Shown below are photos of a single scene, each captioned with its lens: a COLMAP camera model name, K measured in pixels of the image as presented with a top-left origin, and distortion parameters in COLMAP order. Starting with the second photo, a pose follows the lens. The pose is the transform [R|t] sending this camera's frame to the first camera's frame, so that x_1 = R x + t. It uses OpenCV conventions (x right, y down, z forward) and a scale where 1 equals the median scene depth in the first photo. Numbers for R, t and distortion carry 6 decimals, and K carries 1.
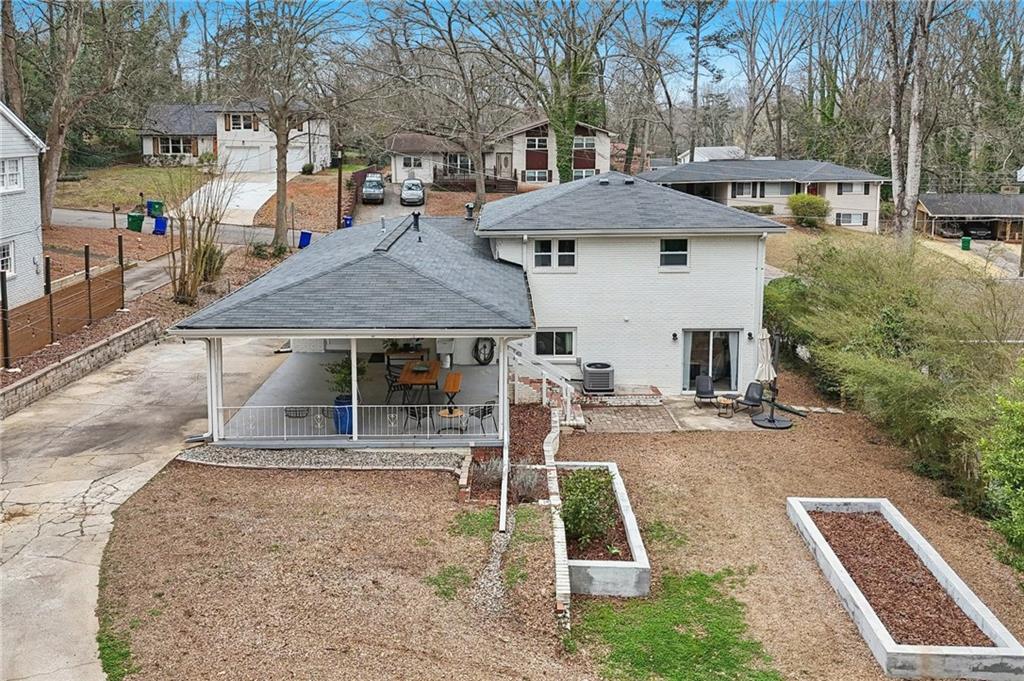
lens RADIAL K [[758.3, 0, 512.0], [0, 758.3, 340.5], [0, 0, 1]] dist [0.039647, -0.001235]
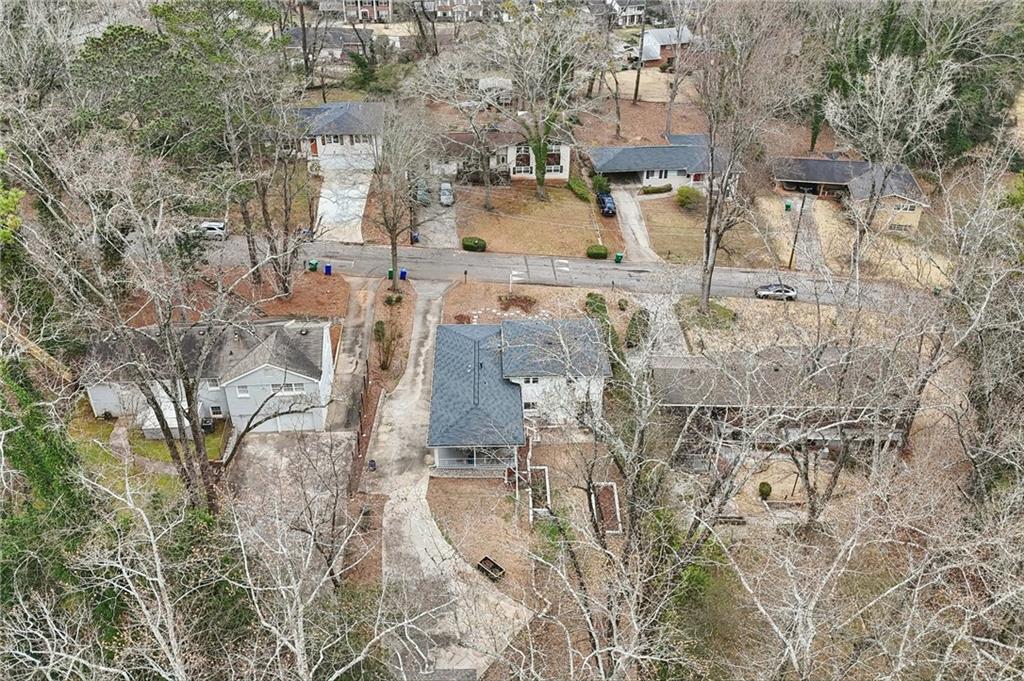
lens RADIAL K [[758.3, 0, 512.0], [0, 758.3, 340.5], [0, 0, 1]] dist [0.039647, -0.001235]
pose [[0.999658, -0.010673, 0.023872, -0.031098], [0.000341, 0.918163, 0.396203, -0.520341], [-0.026147, -0.396059, 0.917853, -0.586276]]
